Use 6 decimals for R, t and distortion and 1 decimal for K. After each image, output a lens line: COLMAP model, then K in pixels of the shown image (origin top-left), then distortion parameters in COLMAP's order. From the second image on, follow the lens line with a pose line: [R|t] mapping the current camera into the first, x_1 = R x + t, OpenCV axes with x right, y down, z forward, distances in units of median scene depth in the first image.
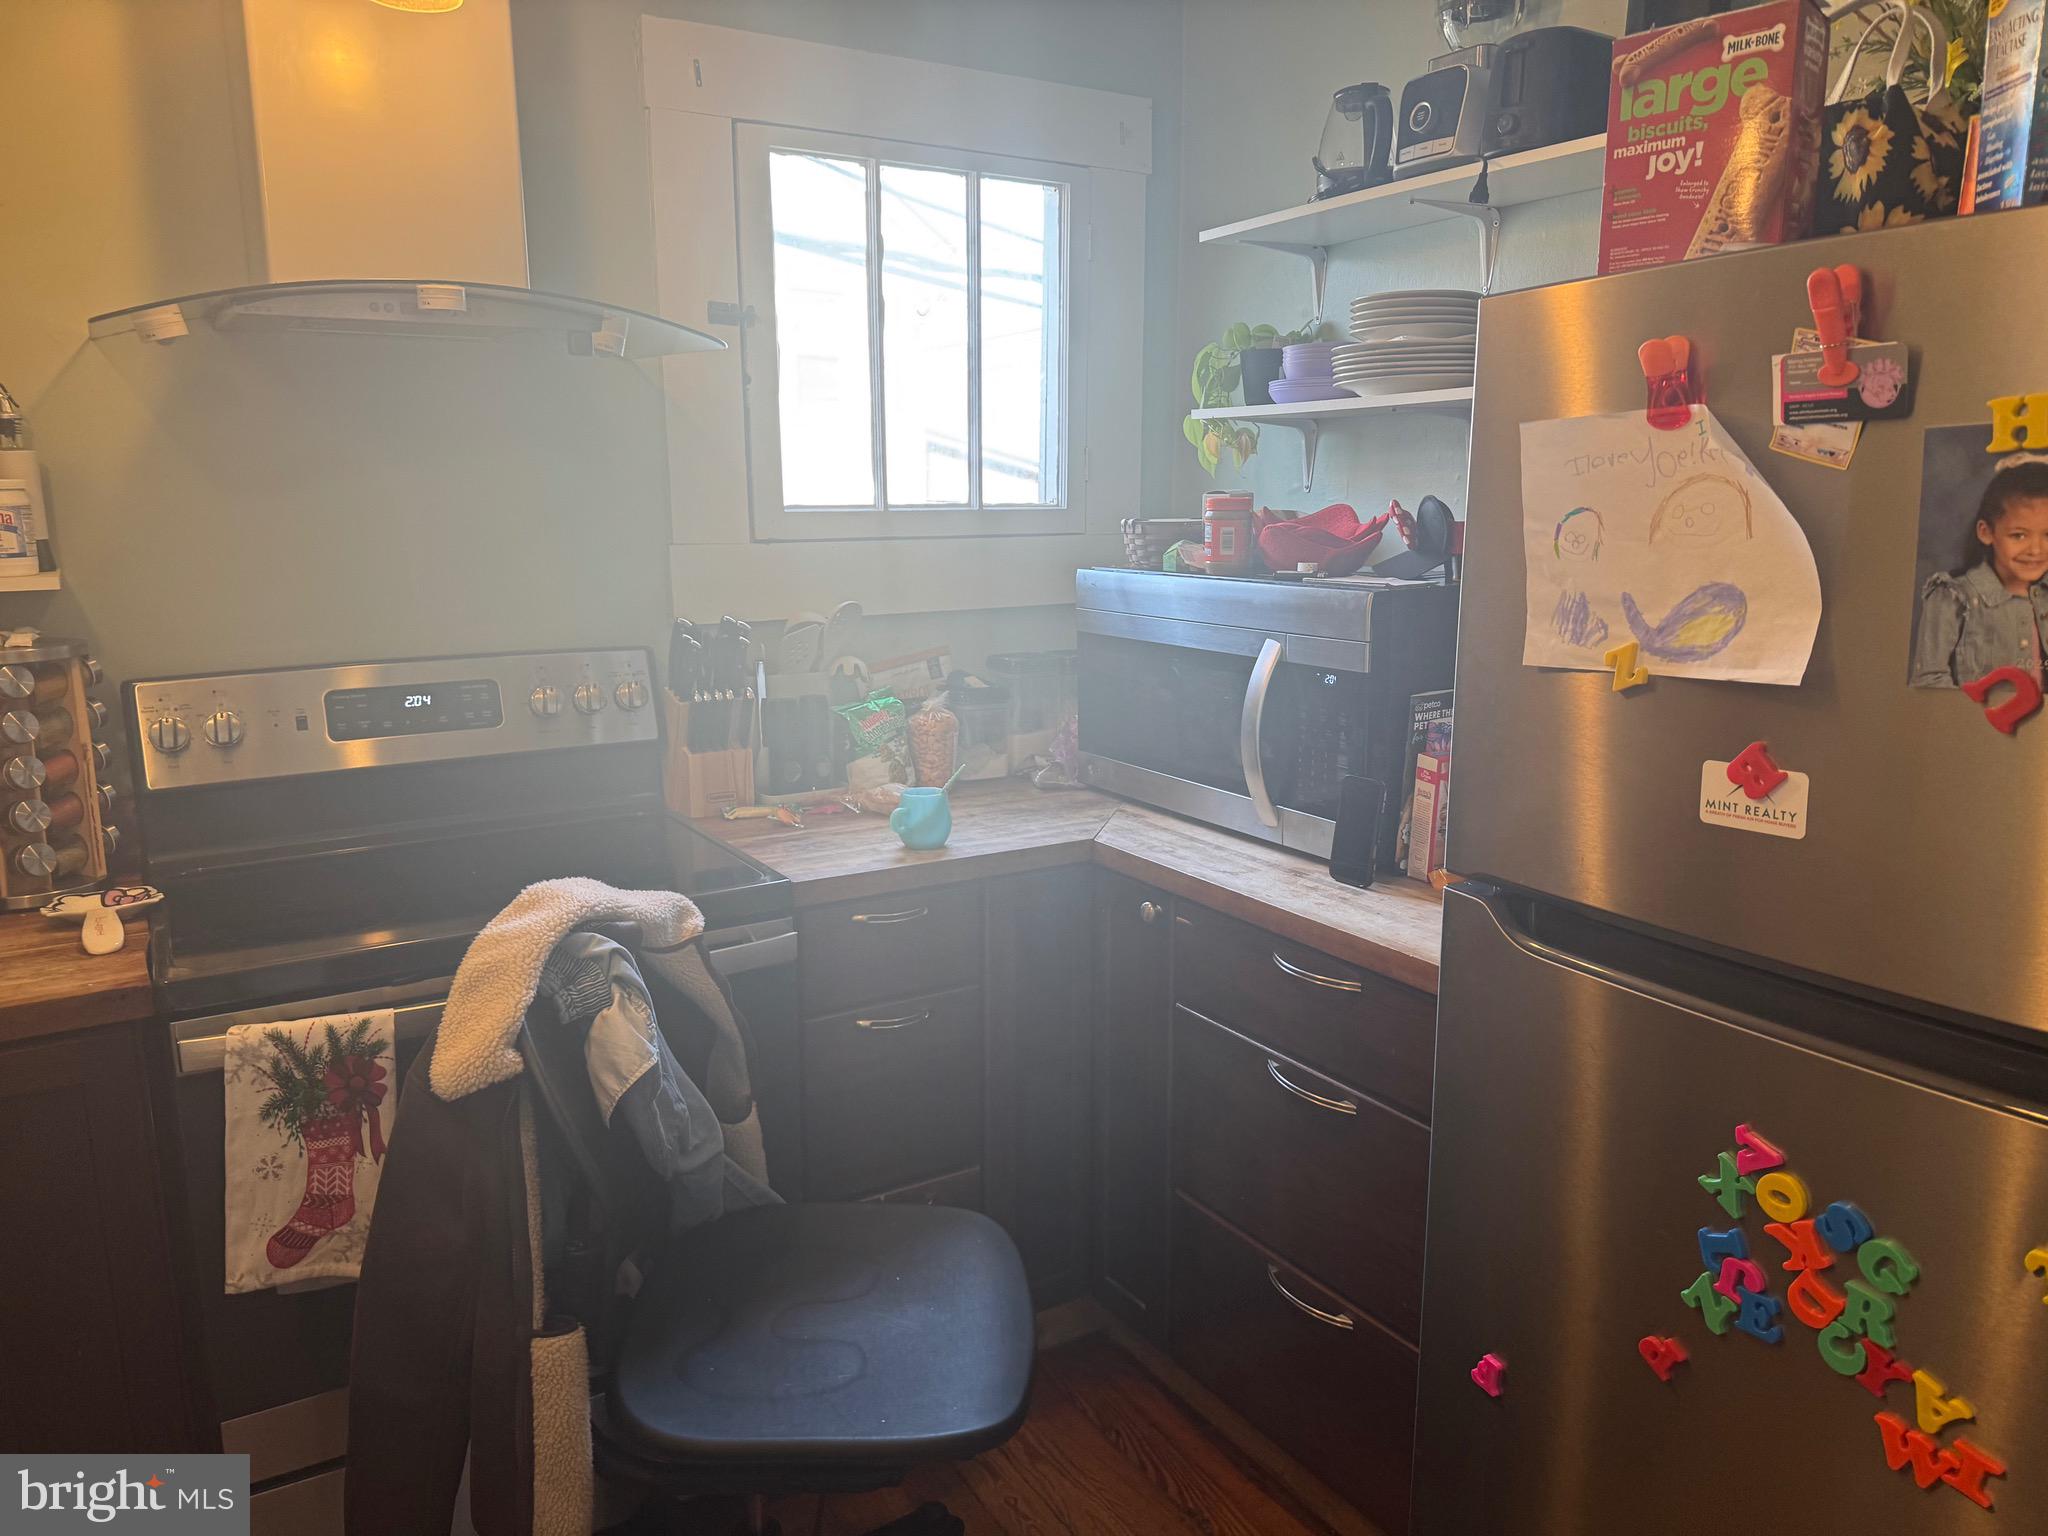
lens RADIAL K [[1402.0, 0, 1024.0], [0, 1402.0, 768.0], [0, 0, 1]] dist [0.001602, -0.026889]
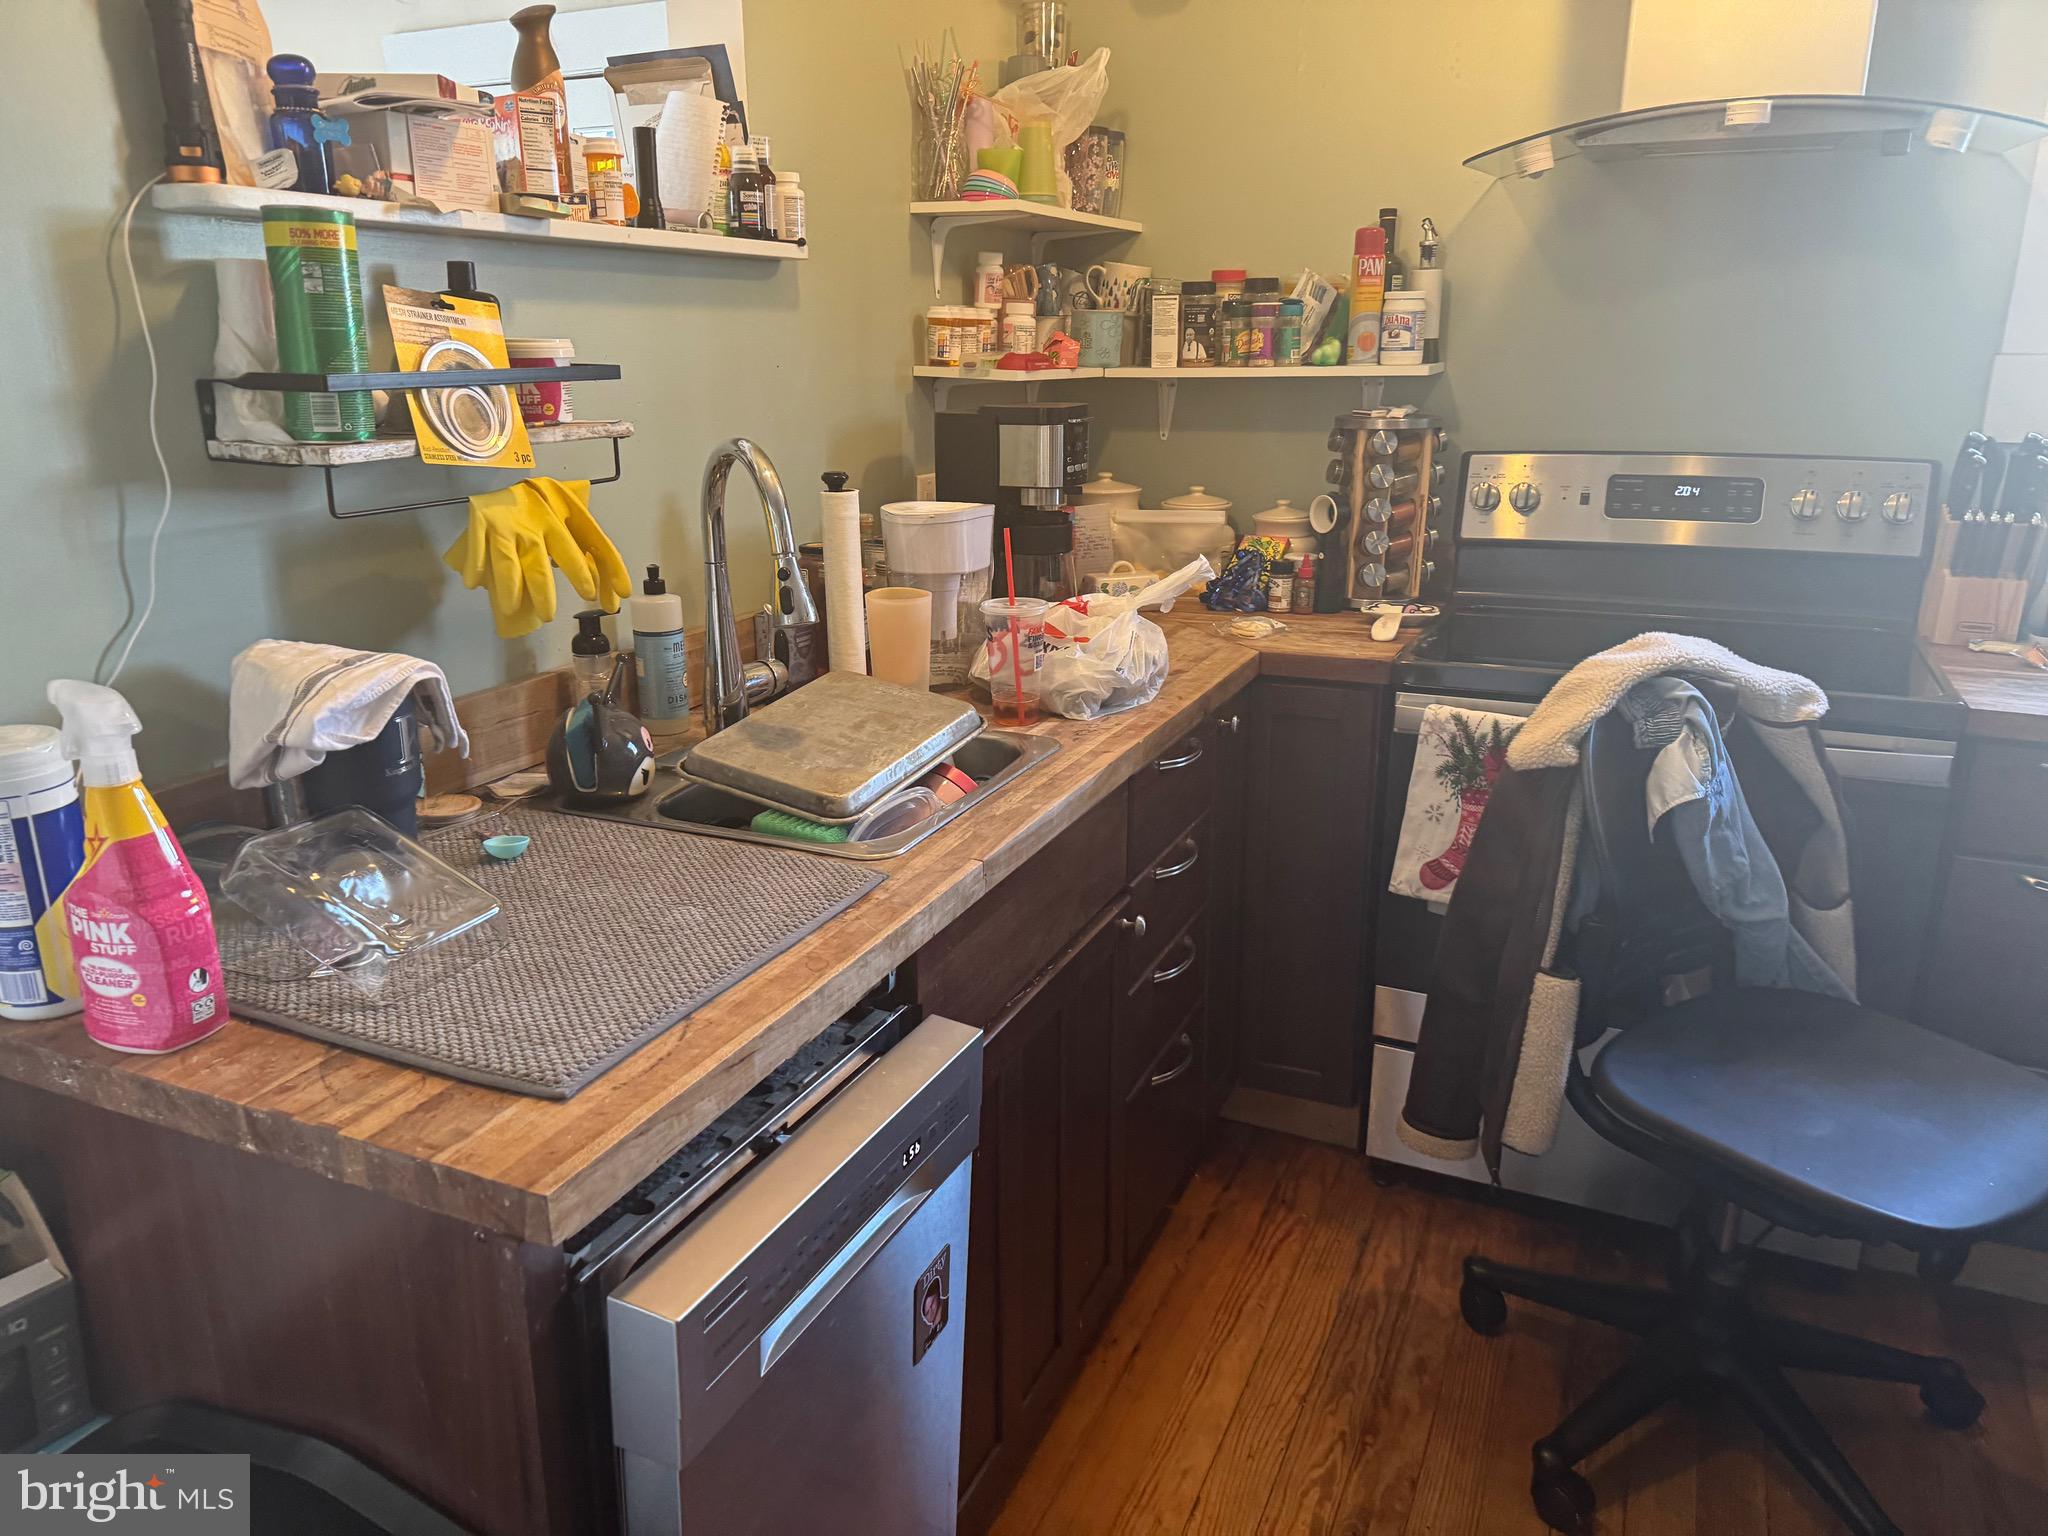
lens RADIAL K [[1402.0, 0, 1024.0], [0, 1402.0, 768.0], [0, 0, 1]] dist [0.001602, -0.026889]
pose [[0.563372, 0.244543, -0.789184, 0.287145], [-0.149012, 0.969603, 0.194075, 0.039524], [0.812655, 0.008261, 0.582687, -0.107949]]
